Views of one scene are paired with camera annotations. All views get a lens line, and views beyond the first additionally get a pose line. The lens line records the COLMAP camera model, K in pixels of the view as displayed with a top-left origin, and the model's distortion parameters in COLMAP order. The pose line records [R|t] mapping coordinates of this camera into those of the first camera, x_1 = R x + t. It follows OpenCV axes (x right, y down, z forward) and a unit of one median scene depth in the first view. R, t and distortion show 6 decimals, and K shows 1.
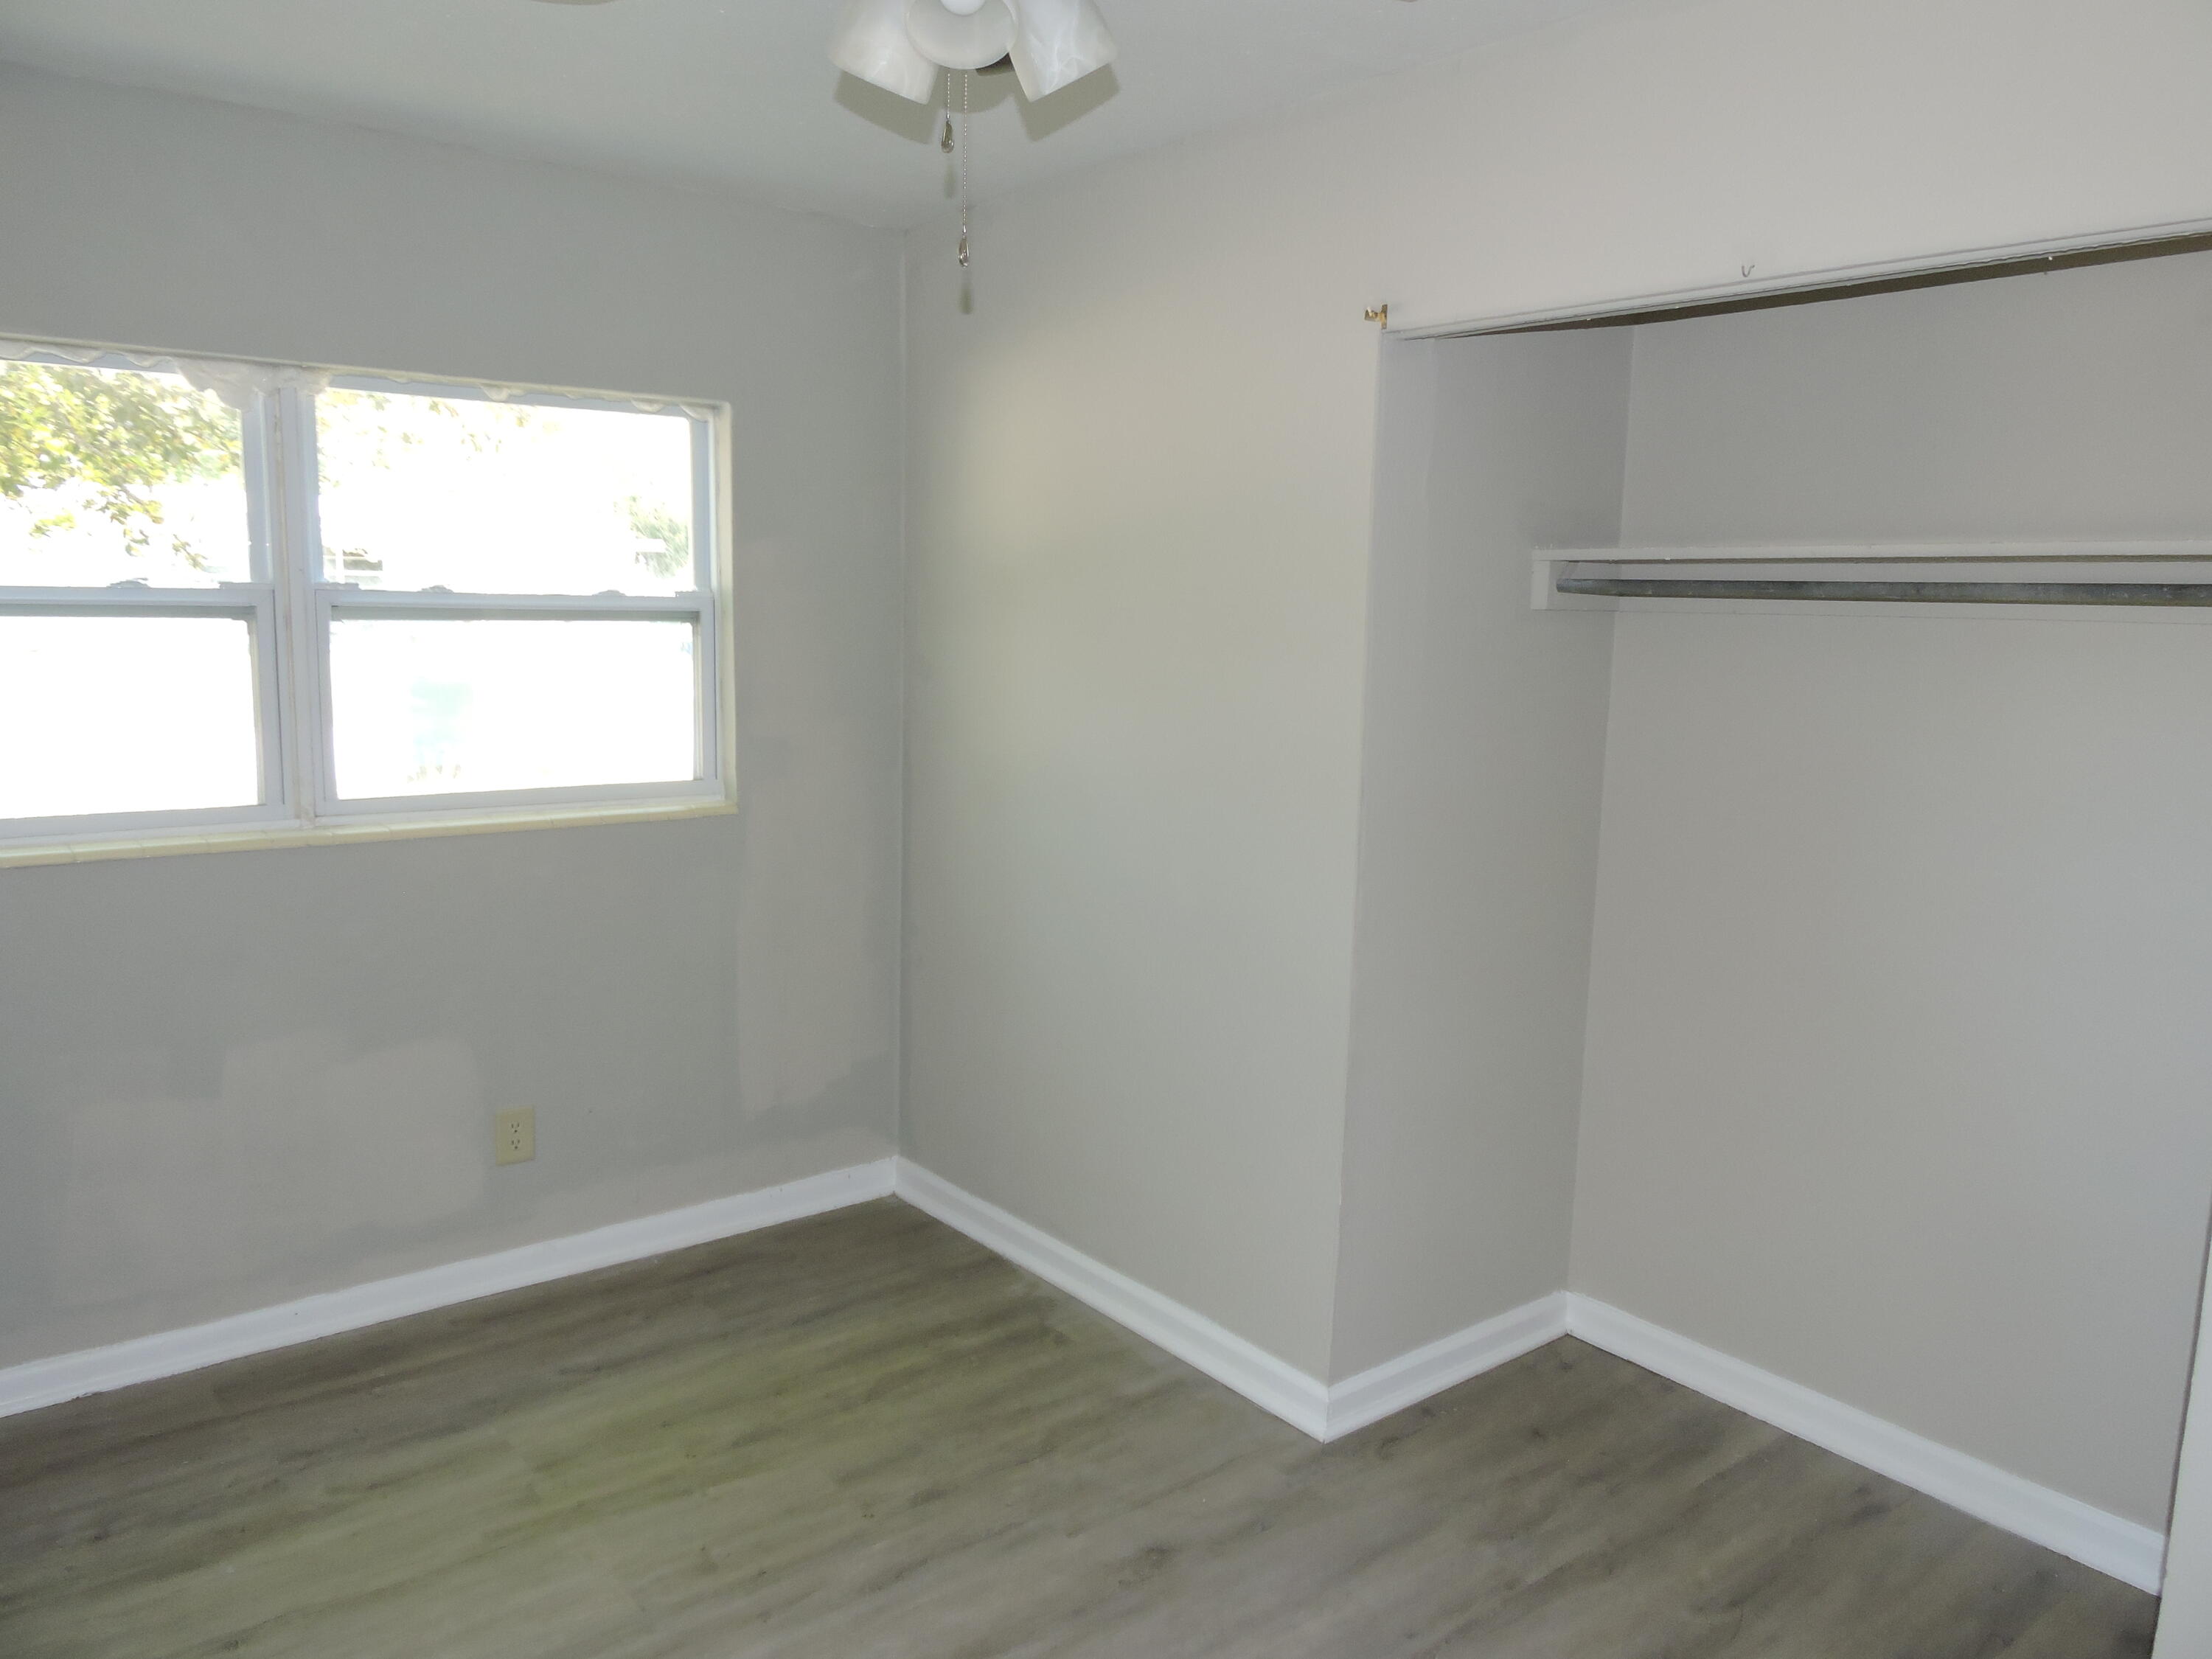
lens RADIAL K [[1578.3, 0, 1113.8], [0, 1578.3, 832.4], [0, 0, 1]] dist [-0.005101, -0.000724]
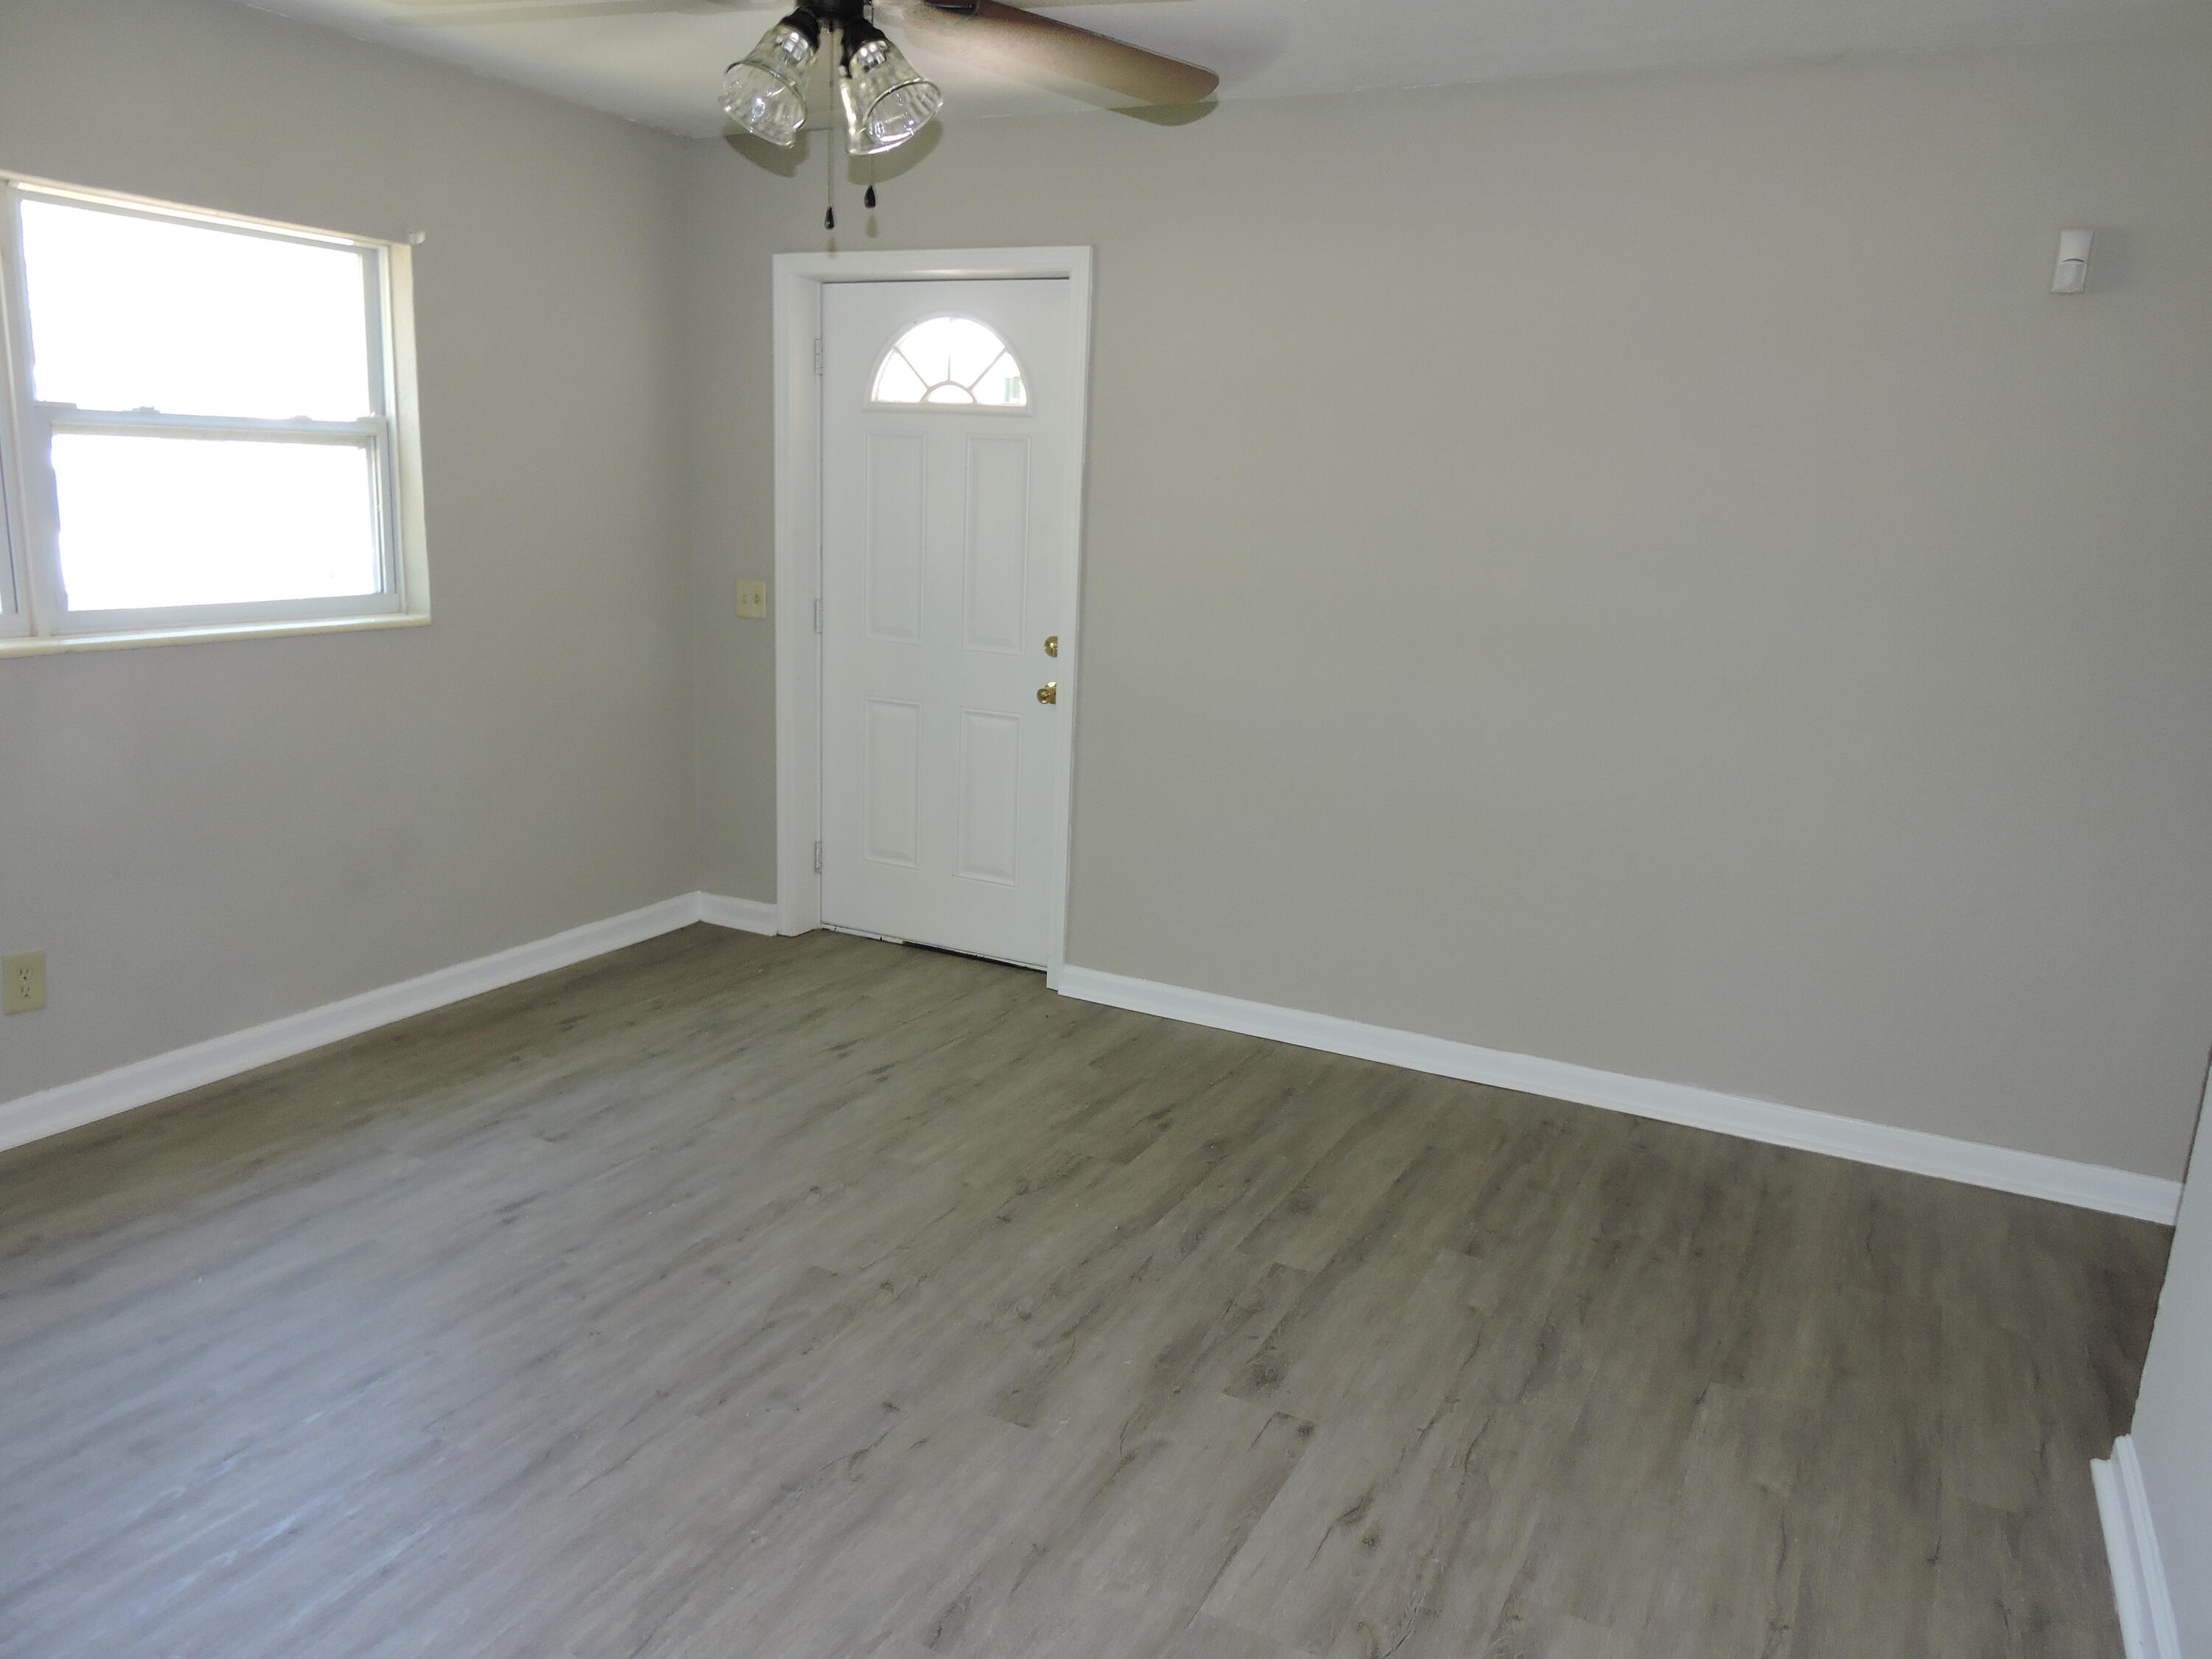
lens RADIAL K [[1578.3, 0, 1113.8], [0, 1578.3, 832.4], [0, 0, 1]] dist [-0.005101, -0.000724]
pose [[0.908080, -0.070367, 0.412842, -0.298667], [0.026685, 0.993502, 0.110641, 0.025746], [-0.417945, -0.089454, 0.904057, -0.231152]]
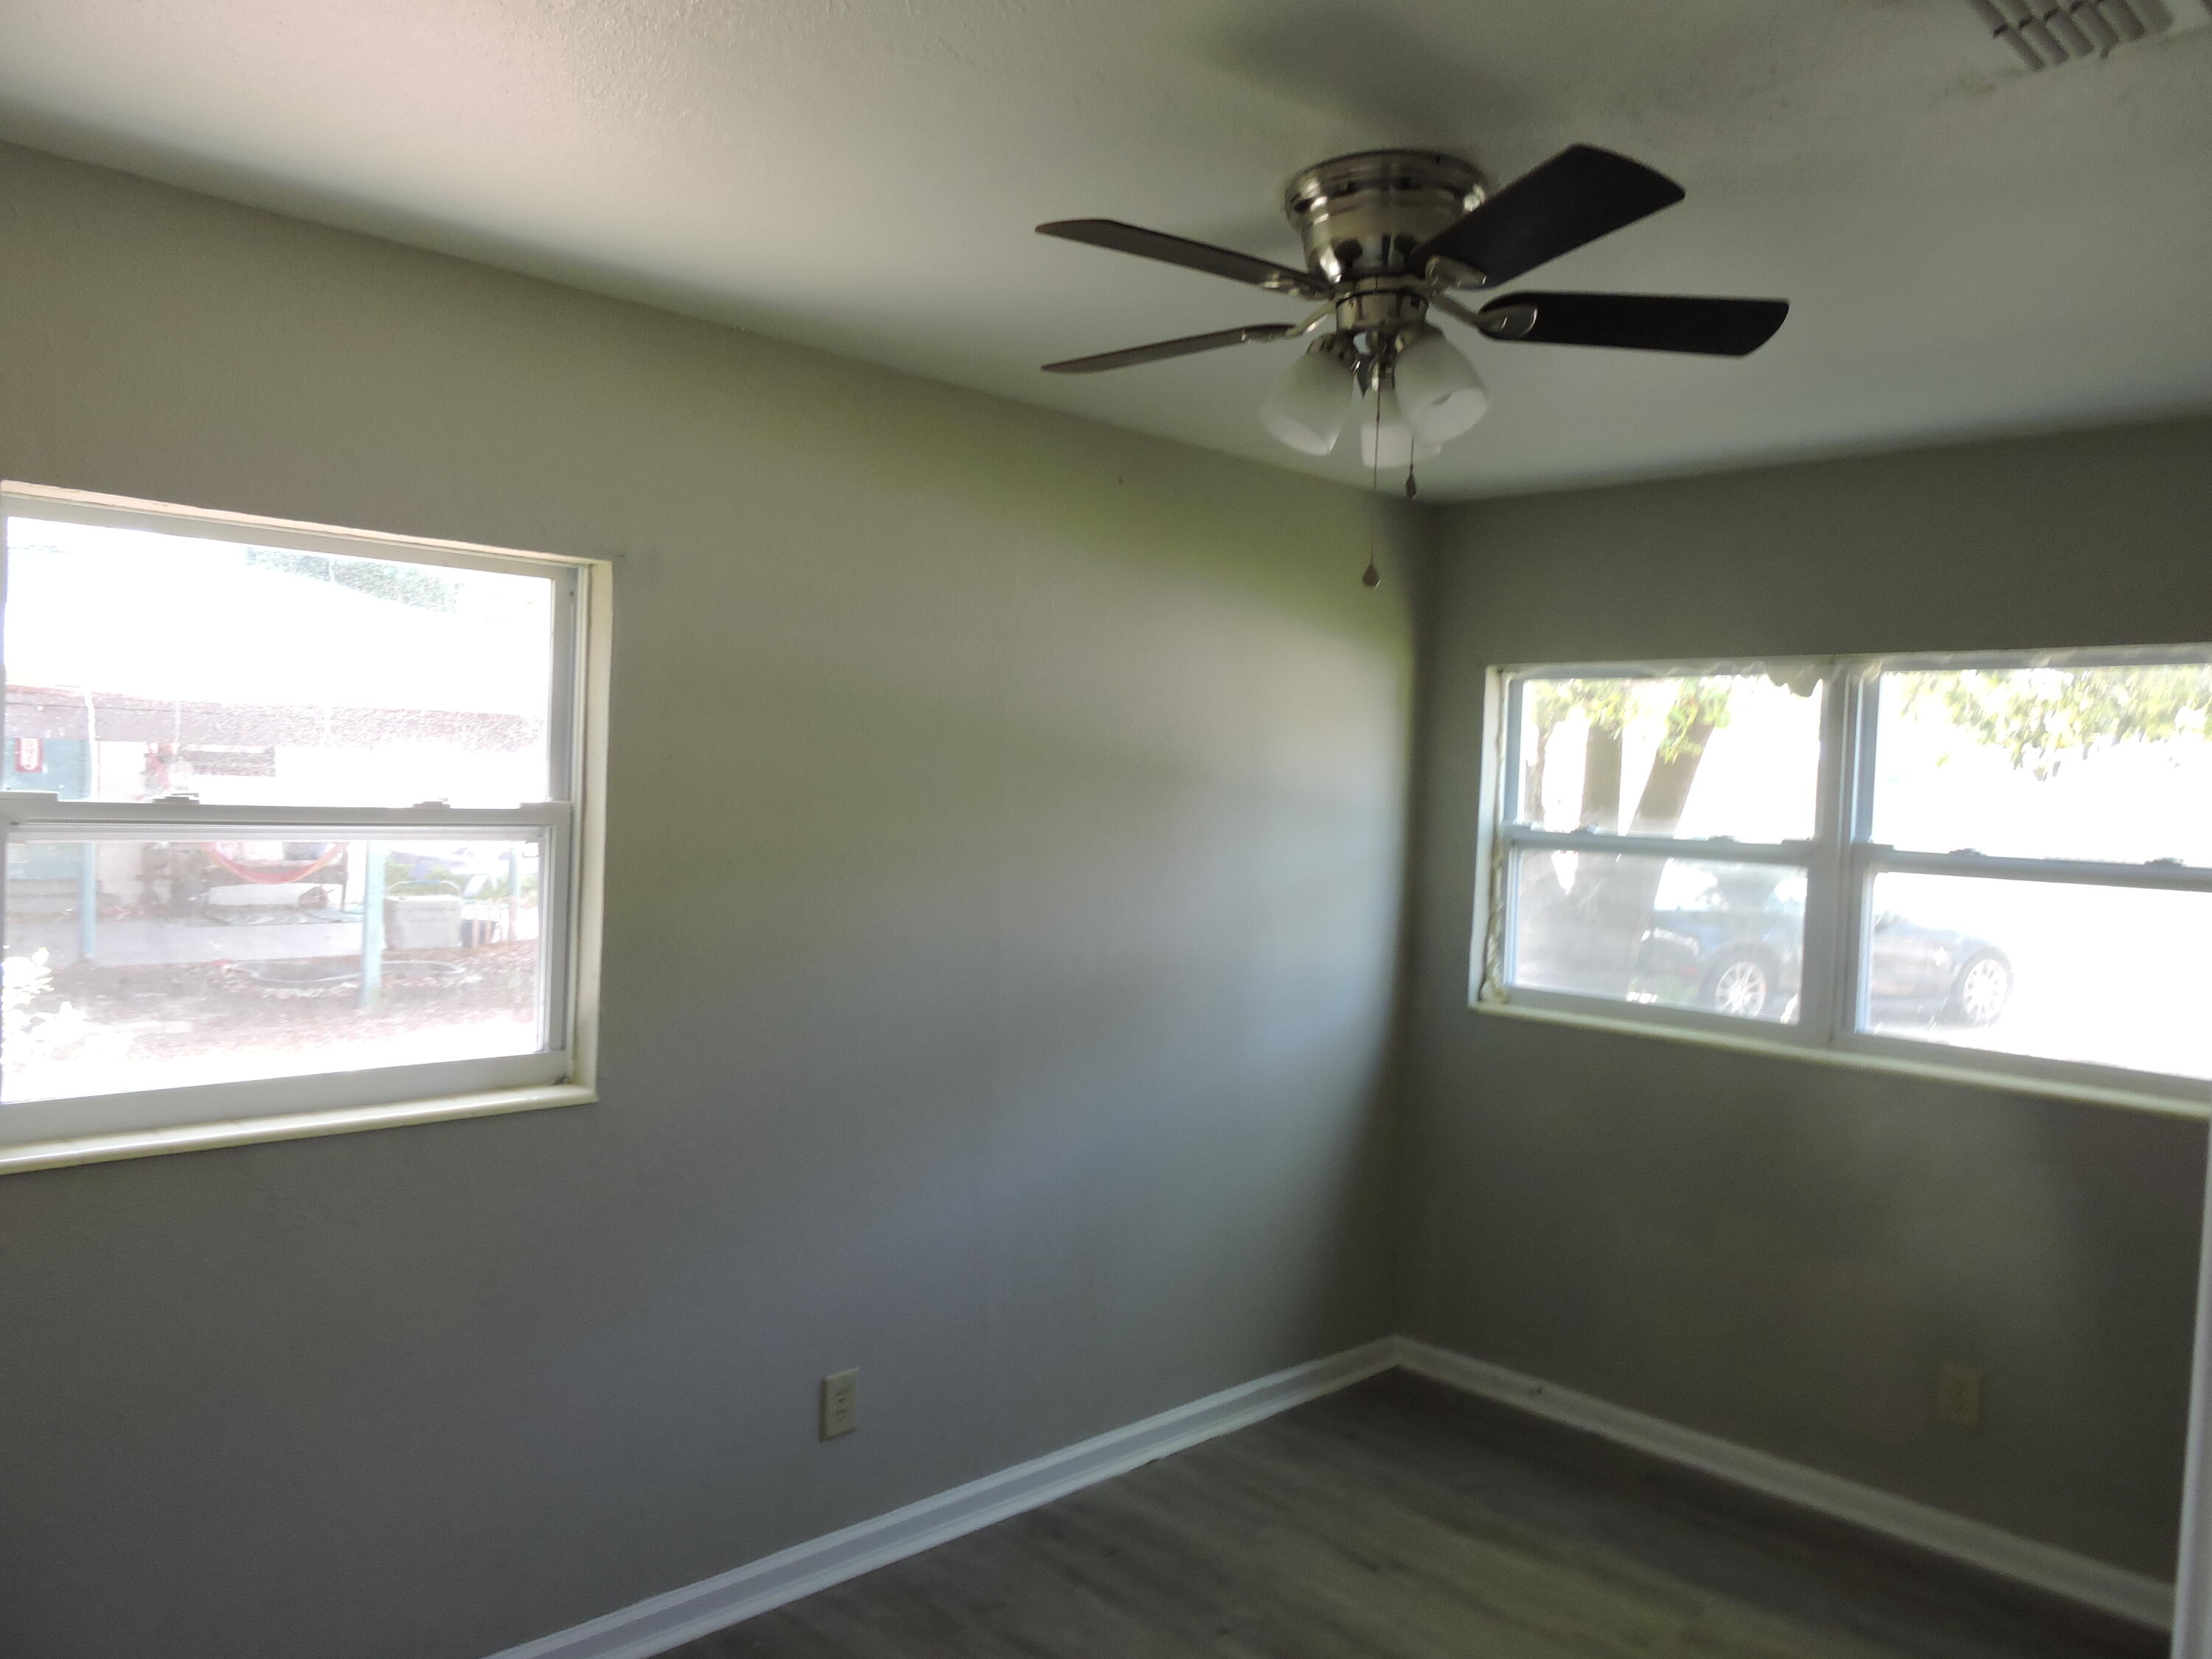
lens RADIAL K [[1578.3, 0, 1113.8], [0, 1578.3, 832.4], [0, 0, 1]] dist [-0.005101, -0.000724]
pose [[0.085775, -0.001995, -0.996313, 0.573288], [-0.188163, 0.981970, -0.018166, -0.038821], [0.978385, 0.189027, 0.083853, 0.352108]]
